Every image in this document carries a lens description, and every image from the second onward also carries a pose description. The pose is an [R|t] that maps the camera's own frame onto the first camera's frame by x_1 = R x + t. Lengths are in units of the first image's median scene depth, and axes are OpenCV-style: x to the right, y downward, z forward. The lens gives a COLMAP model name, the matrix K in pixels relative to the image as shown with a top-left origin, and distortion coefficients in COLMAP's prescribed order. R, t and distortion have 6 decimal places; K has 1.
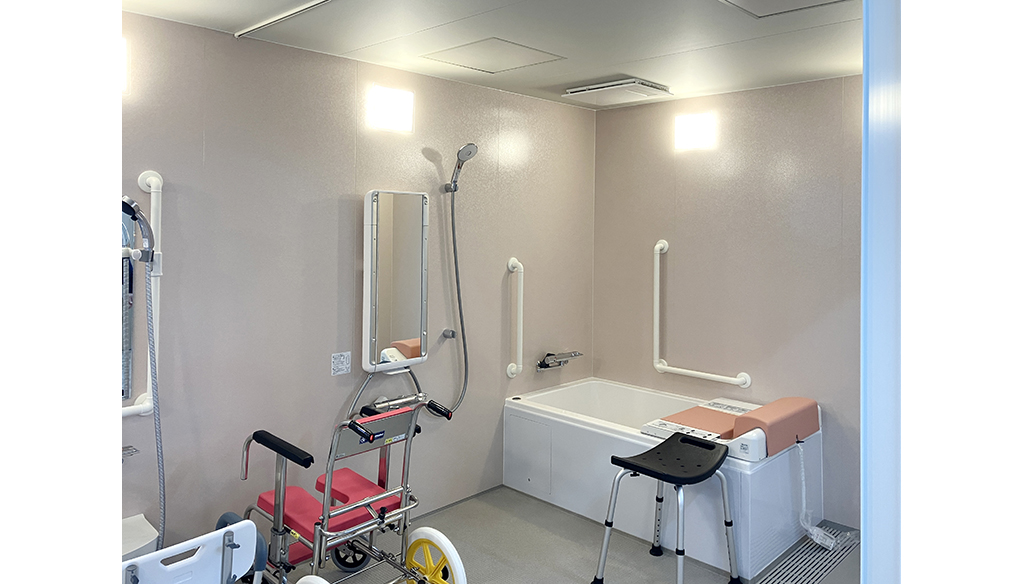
lens RADIAL K [[687.4, 0, 494.8], [0, 687.4, 231.9], [0, 0, 1]] dist [0.007270, -0.001192]
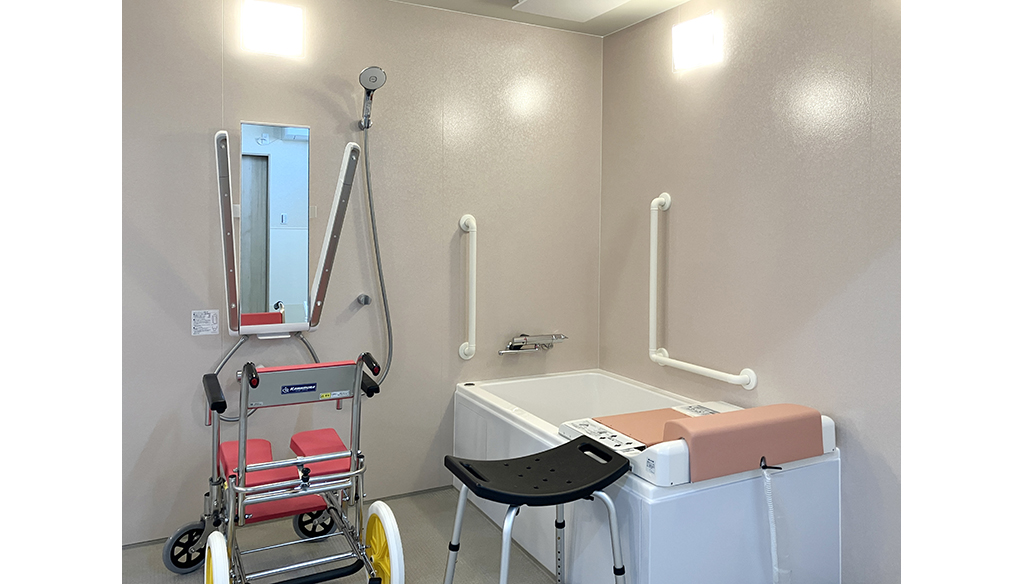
lens RADIAL K [[683.3, 0, 507.2], [0, 683.3, 245.2], [0, 0, 1]] dist [0.010037, -0.000866]
pose [[0.954382, 0.008034, -0.298480, 0.366357], [-0.004923, 0.999925, 0.011173, 0.074806], [0.298548, -0.009194, 0.954350, 0.263096]]
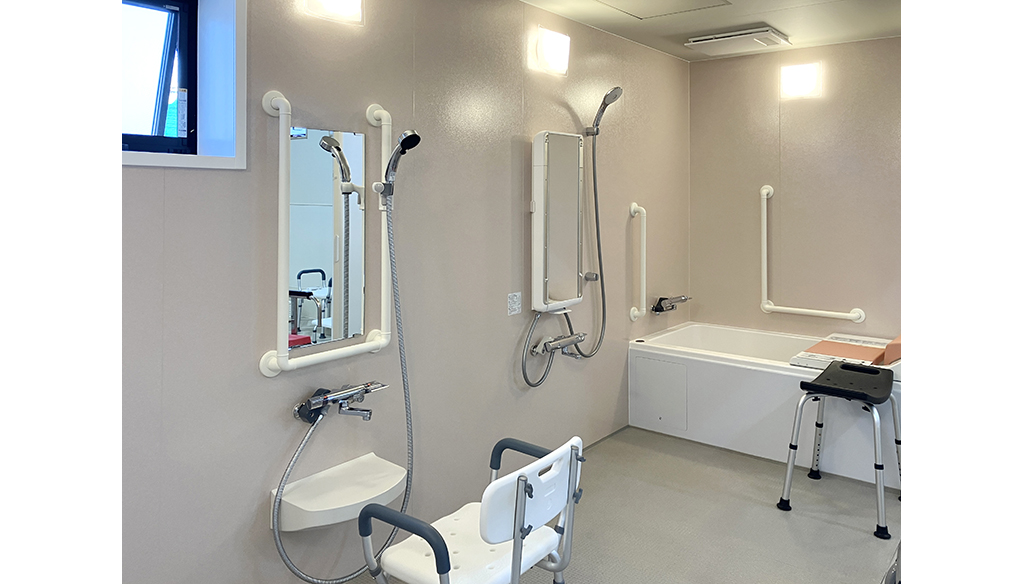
lens RADIAL K [[684.7, 0, 499.9], [0, 684.7, 196.0], [0, 0, 1]] dist [0.006106, 0.001927]
pose [[0.995640, -0.008252, 0.092917, -0.306929], [0.009015, 0.999929, -0.007791, 0.038514], [-0.092846, 0.008594, 0.995643, 0.006309]]
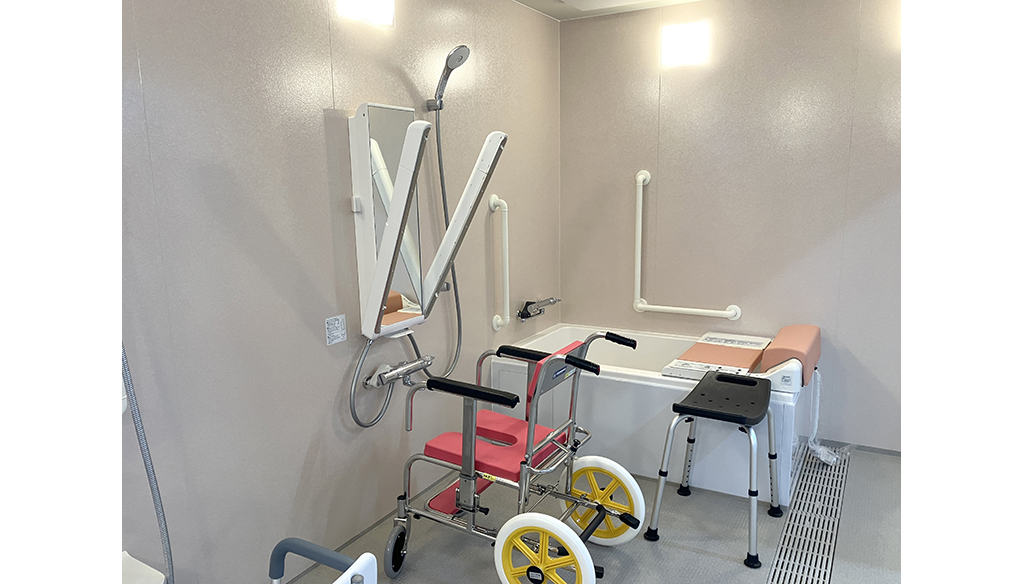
lens RADIAL K [[664.9, 0, 505.2], [0, 664.9, 320.4], [0, 0, 1]] dist [0.001527, -0.001546]
pose [[0.966071, -0.080134, 0.245532, -0.203902], [0.030576, 0.979449, 0.199359, 0.030137], [-0.256461, -0.185087, 0.948668, 0.201367]]
